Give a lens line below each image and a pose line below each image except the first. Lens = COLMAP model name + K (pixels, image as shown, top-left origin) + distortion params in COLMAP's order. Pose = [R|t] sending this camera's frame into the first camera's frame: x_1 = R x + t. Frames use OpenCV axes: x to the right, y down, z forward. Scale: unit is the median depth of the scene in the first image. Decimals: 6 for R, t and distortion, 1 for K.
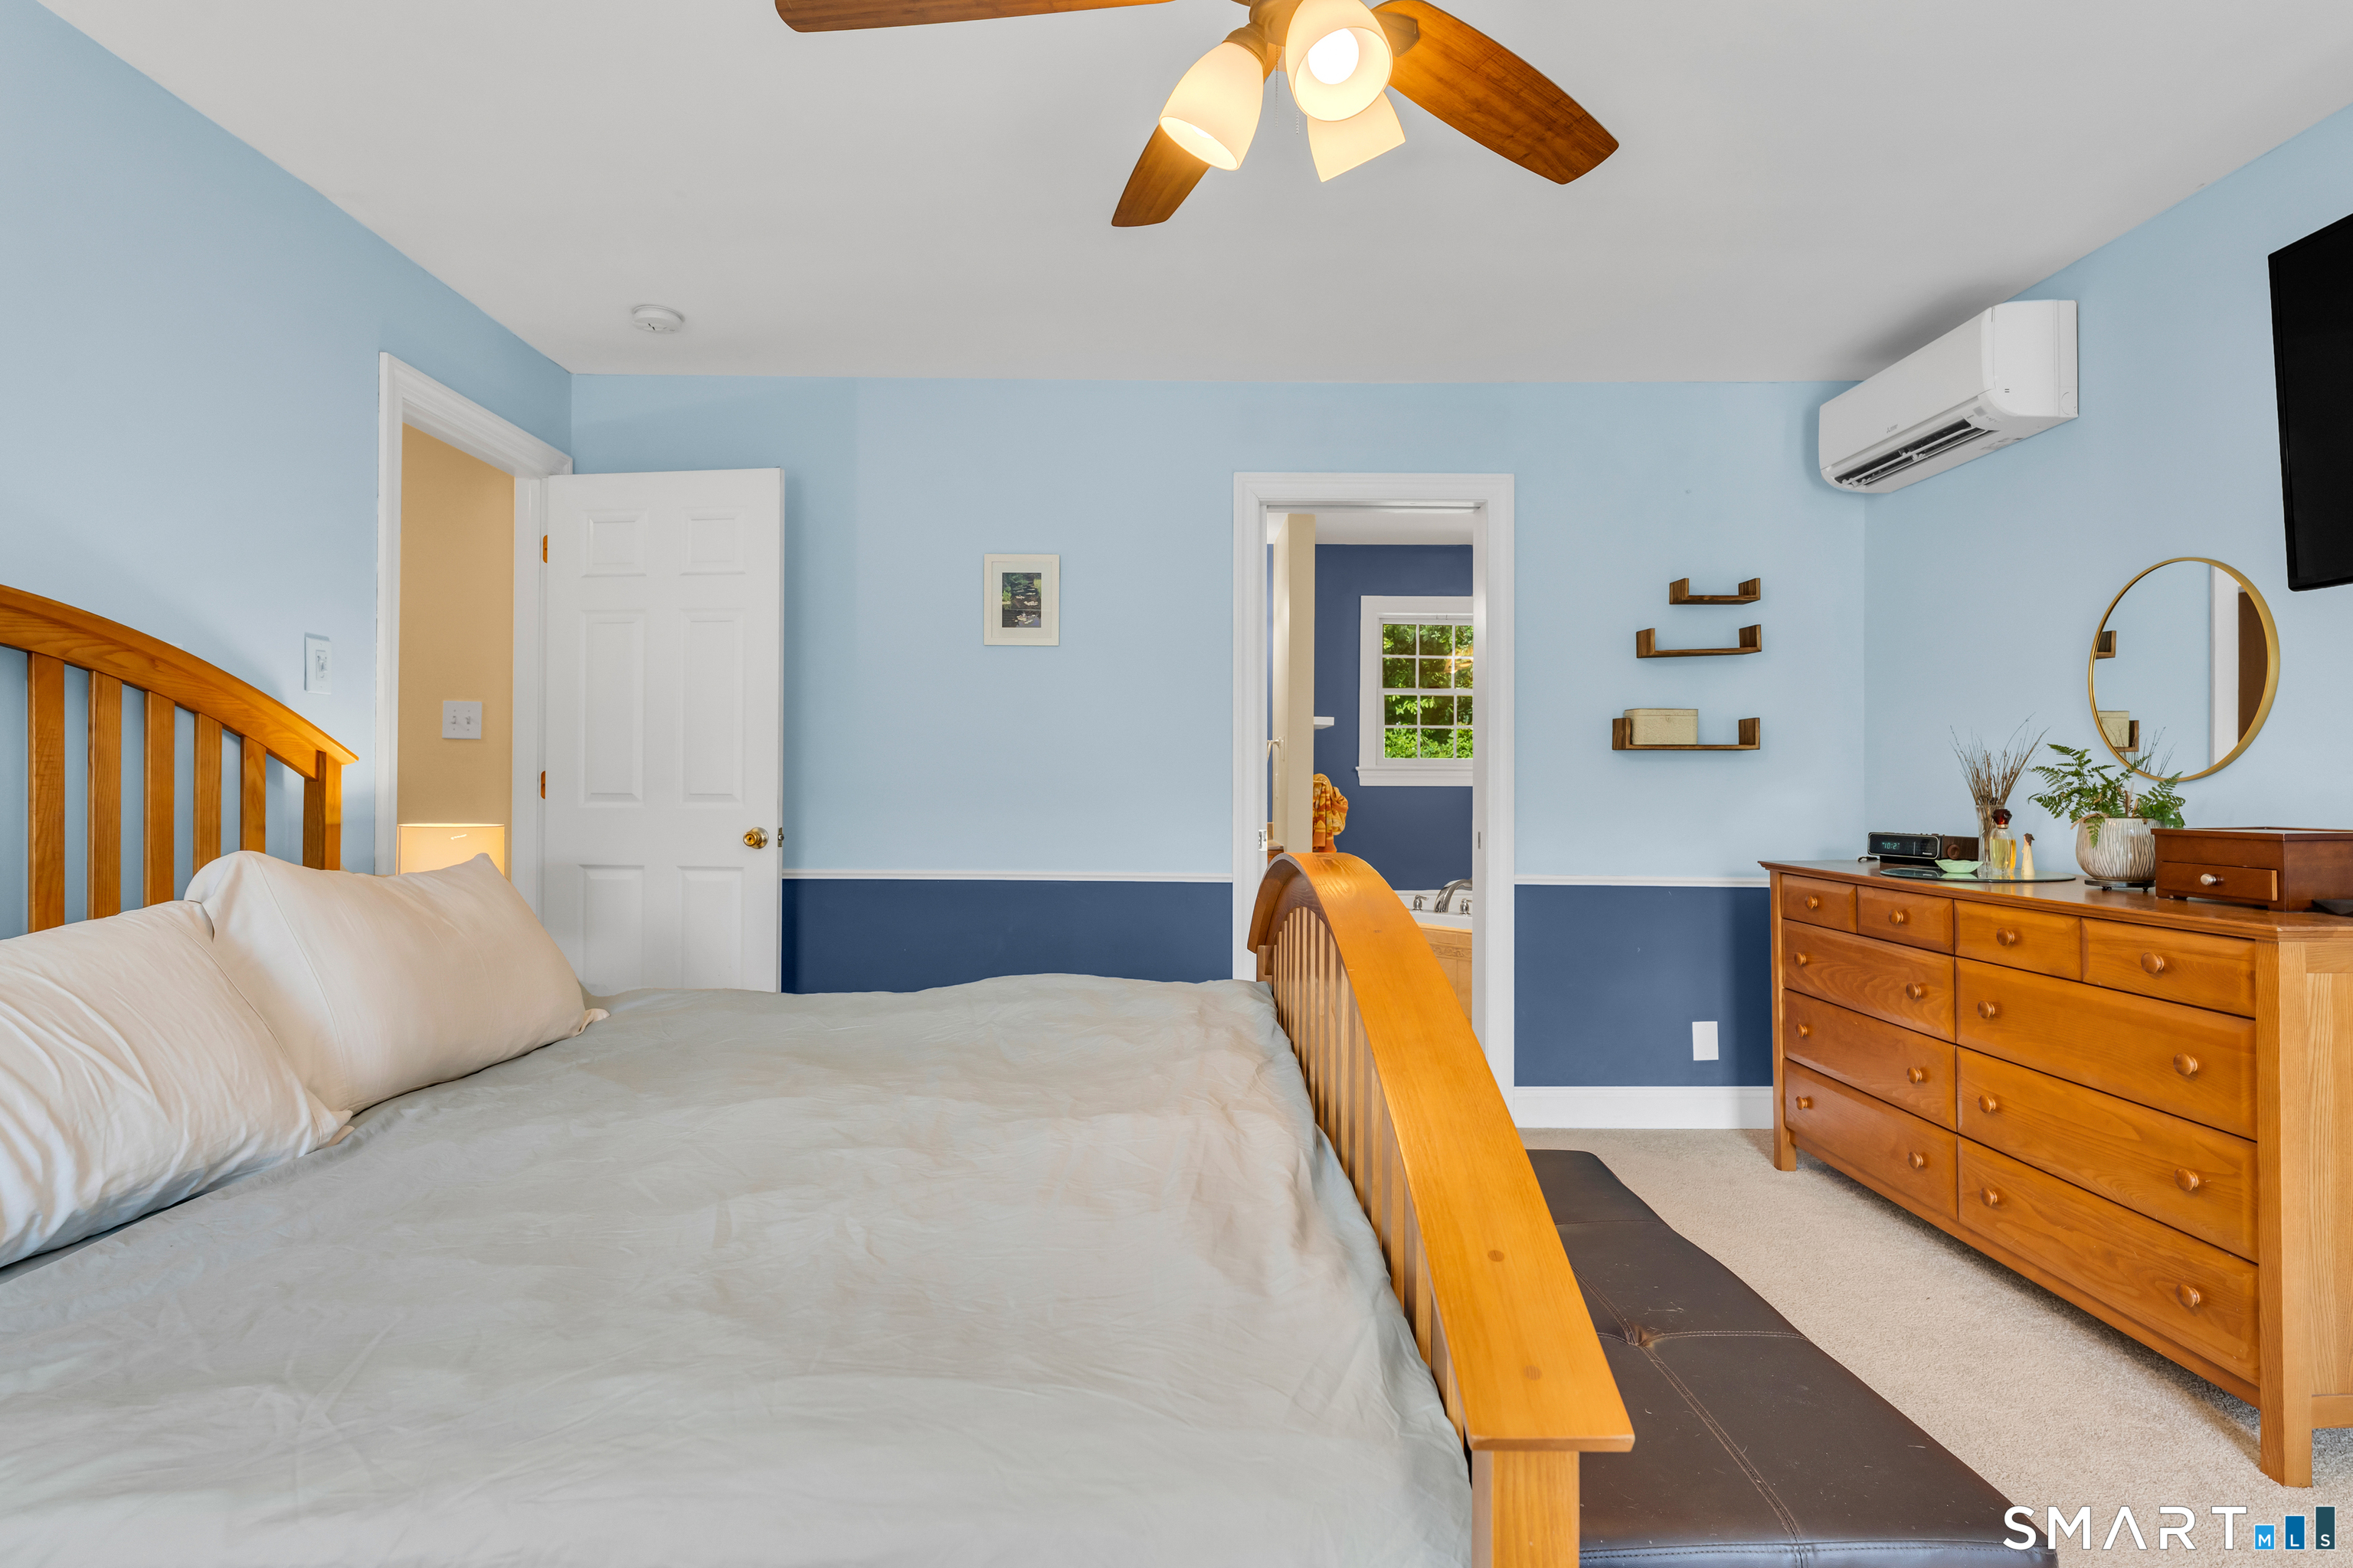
lens RADIAL K [[1154.6, 0, 1177.8], [0, 1154.6, 778.8], [0, 0, 1]] dist [-0.001538, 0.000087]
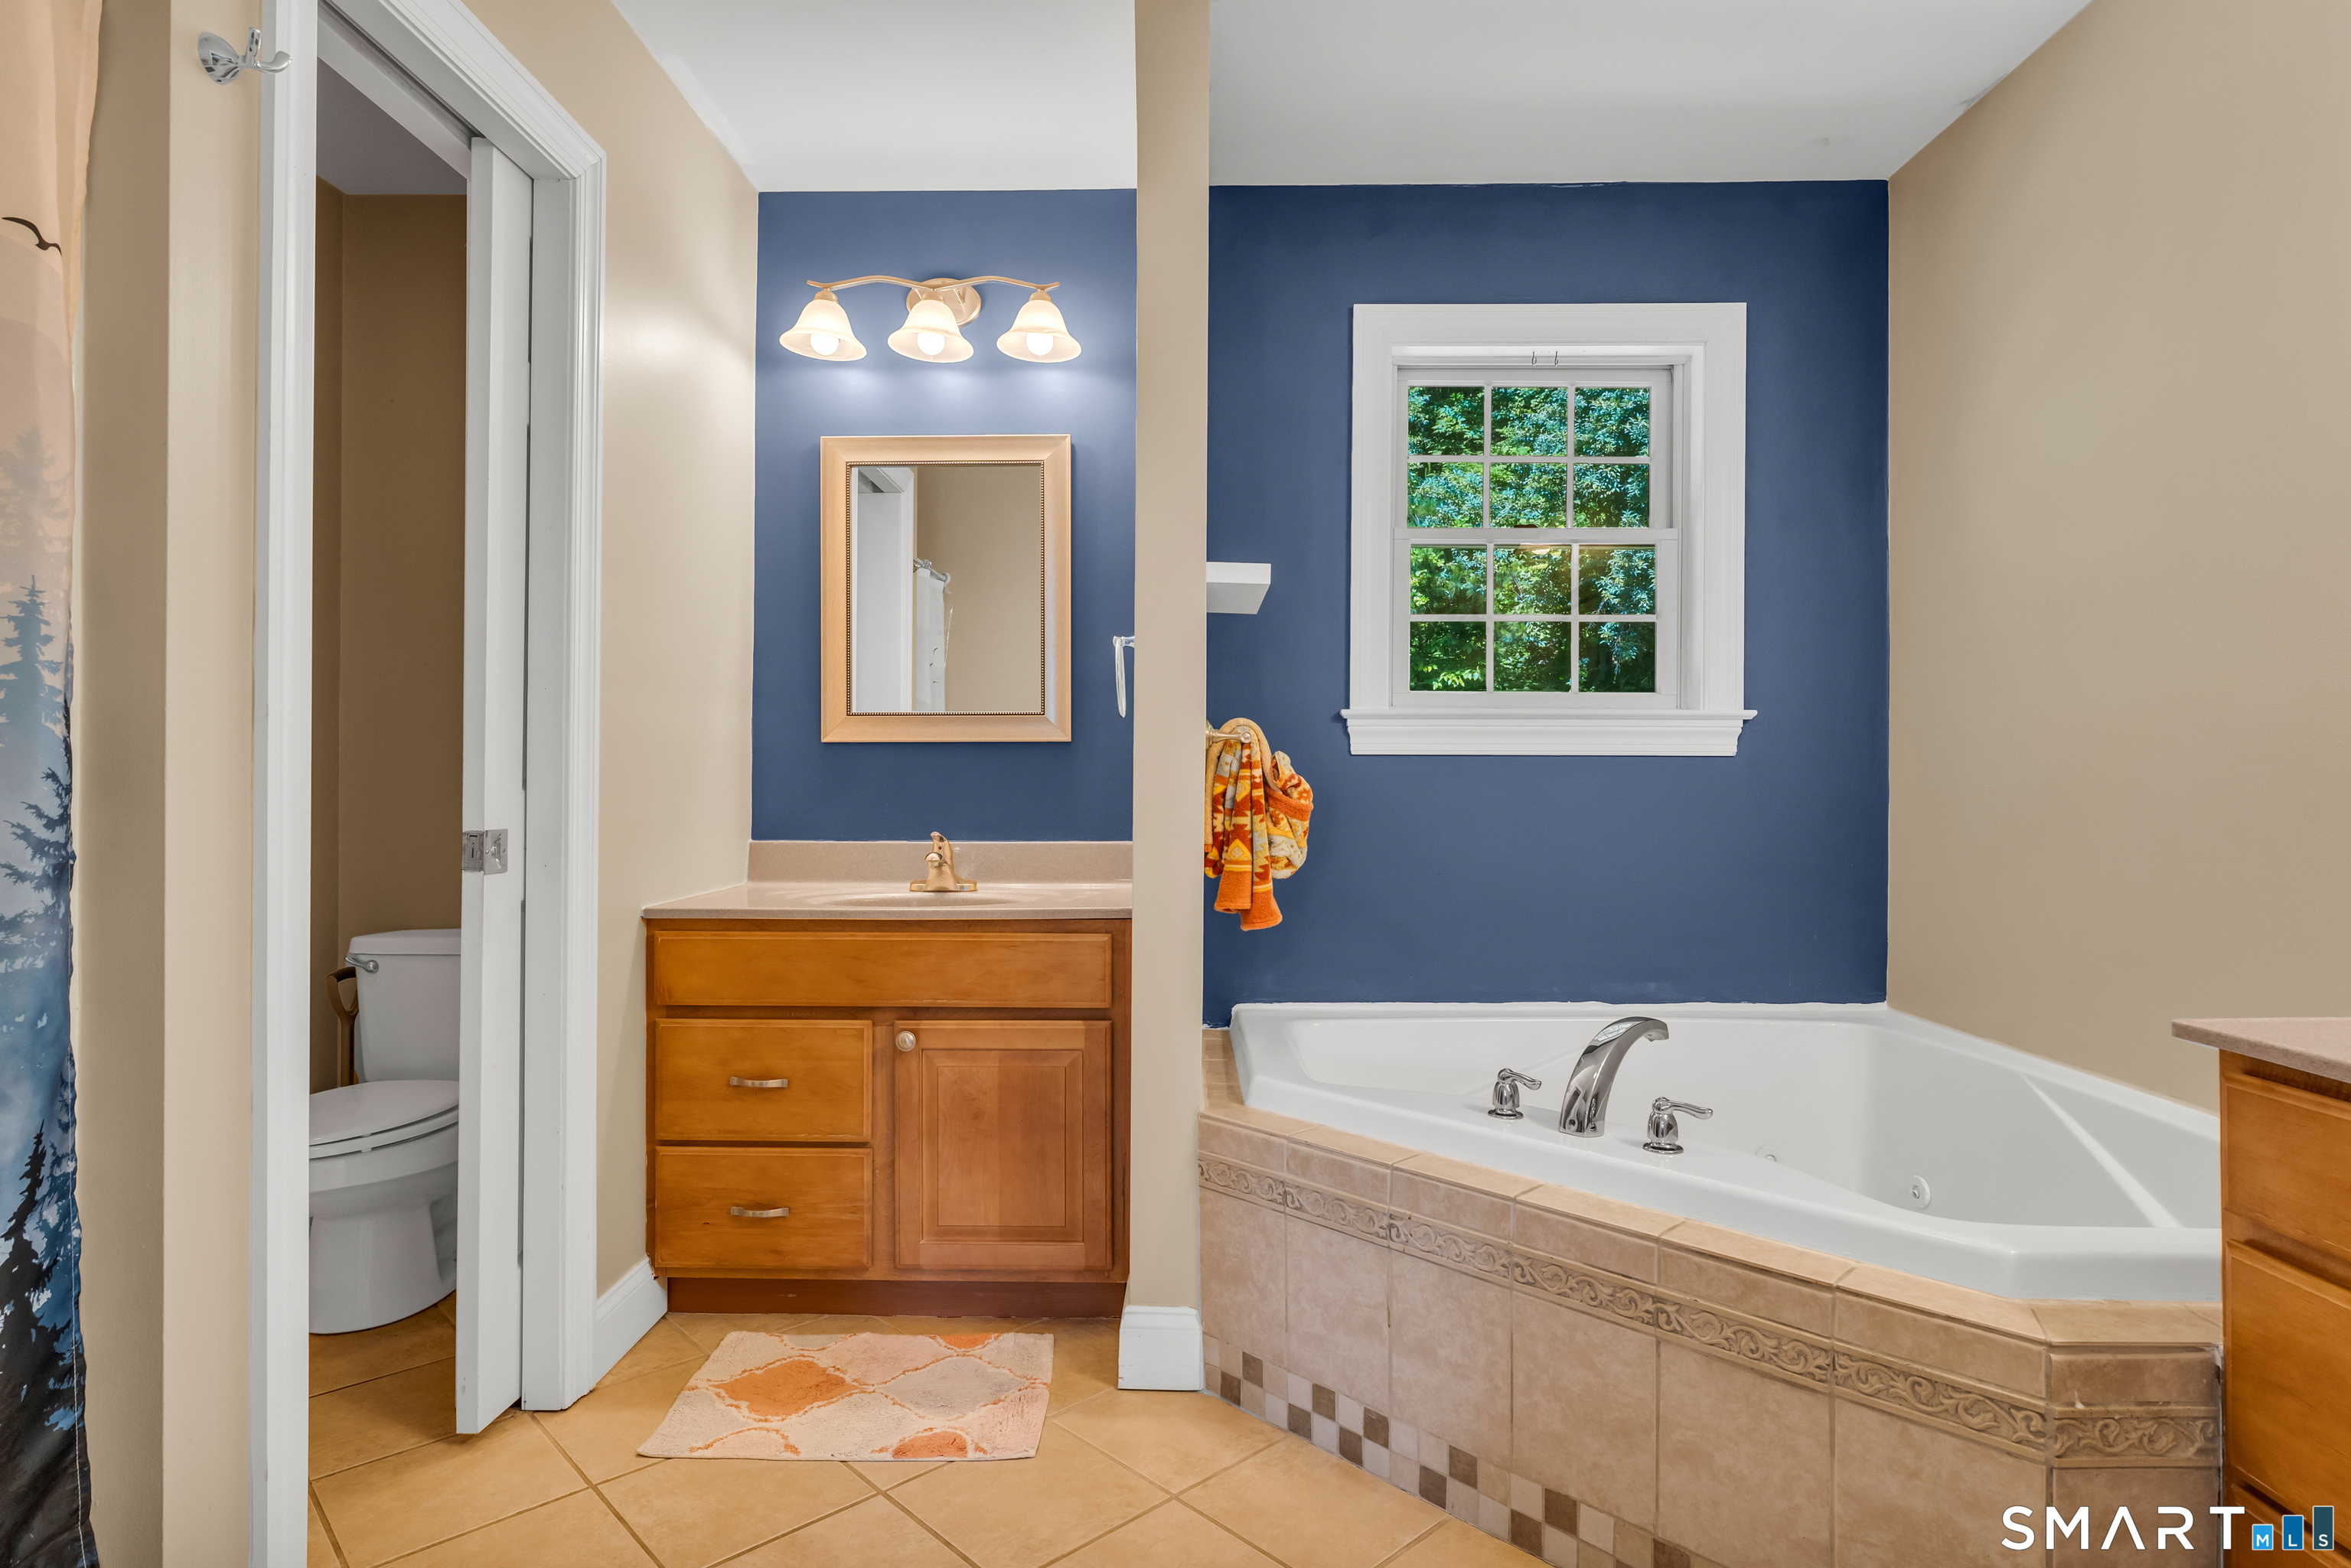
lens RADIAL K [[1153.6, 0, 1170.8], [0, 1153.6, 773.0], [0, 0, 1]] dist [-0.001538, 0.000087]
pose [[0.999378, -0.002556, -0.035171, 0.114525], [0.002731, 0.999984, 0.004928, 0.012314], [0.035157, -0.005021, 0.999369, 0.622171]]
